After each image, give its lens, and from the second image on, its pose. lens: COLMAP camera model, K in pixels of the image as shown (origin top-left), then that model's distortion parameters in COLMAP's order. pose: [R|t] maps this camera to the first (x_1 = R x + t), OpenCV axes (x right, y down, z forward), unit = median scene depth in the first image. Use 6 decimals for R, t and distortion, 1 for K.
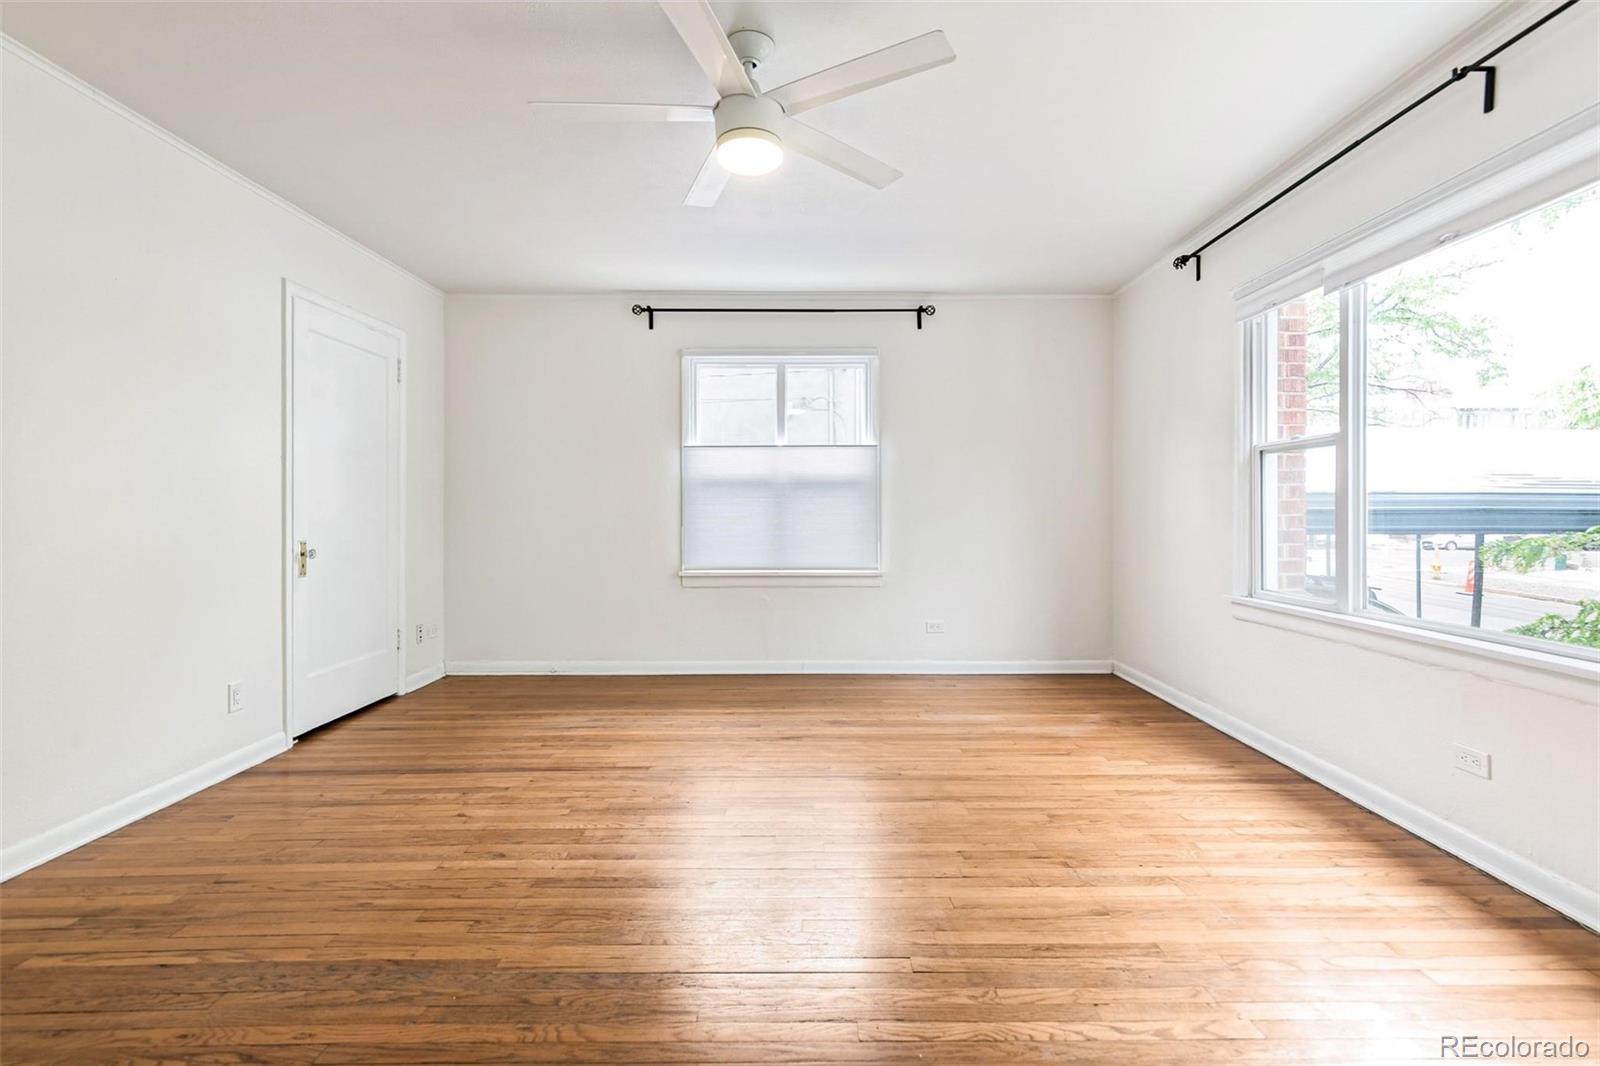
lens RADIAL K [[739.4, 0, 818.7], [0, 739.4, 526.0], [0, 0, 1]] dist [0.009349, -0.001959]
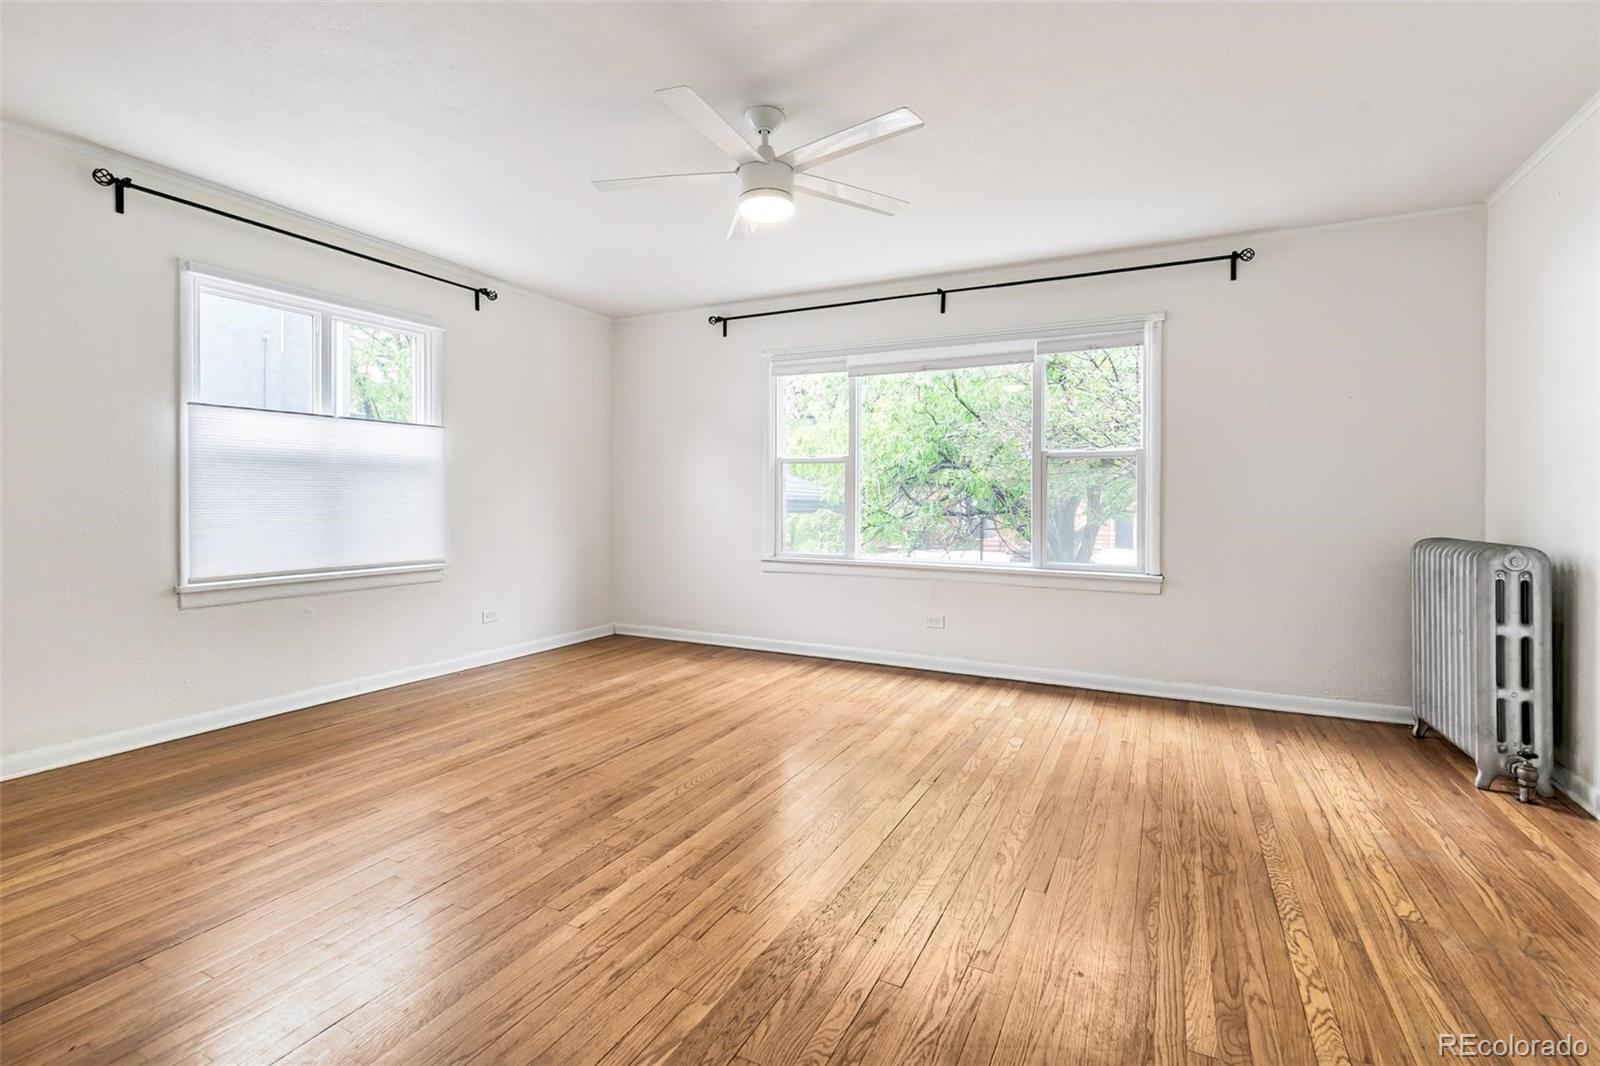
lens RADIAL K [[739.4, 0, 802.8], [0, 739.4, 497.4], [0, 0, 1]] dist [0.009349, -0.001959]
pose [[0.459928, 0.002440, 0.887953, -0.822779], [0.014202, 0.999848, -0.010104, -0.006703], [-0.887843, 0.017258, 0.459823, 0.280716]]
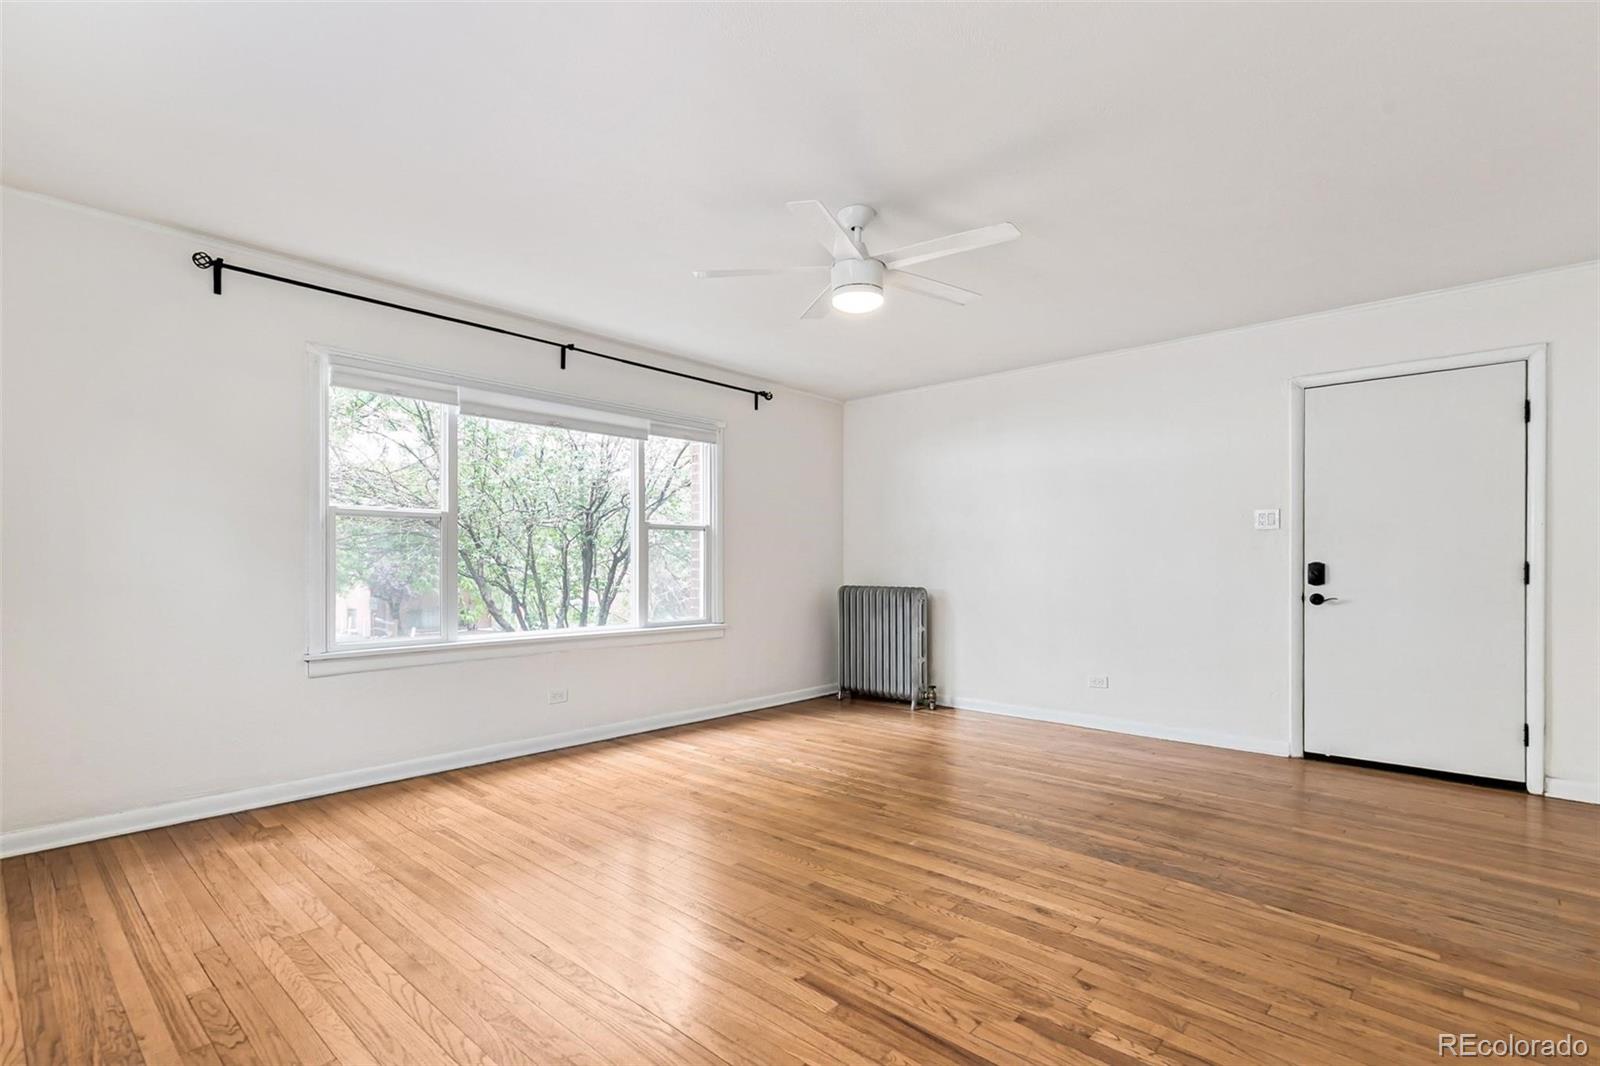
lens RADIAL K [[739.4, 0, 803.4], [0, 739.4, 538.5], [0, 0, 1]] dist [0.009349, -0.001959]
pose [[-0.727541, 0.022741, 0.685687, -0.668399], [0.012498, 0.999724, -0.019896, -0.030931], [-0.685950, -0.005905, -0.727625, 1.458918]]
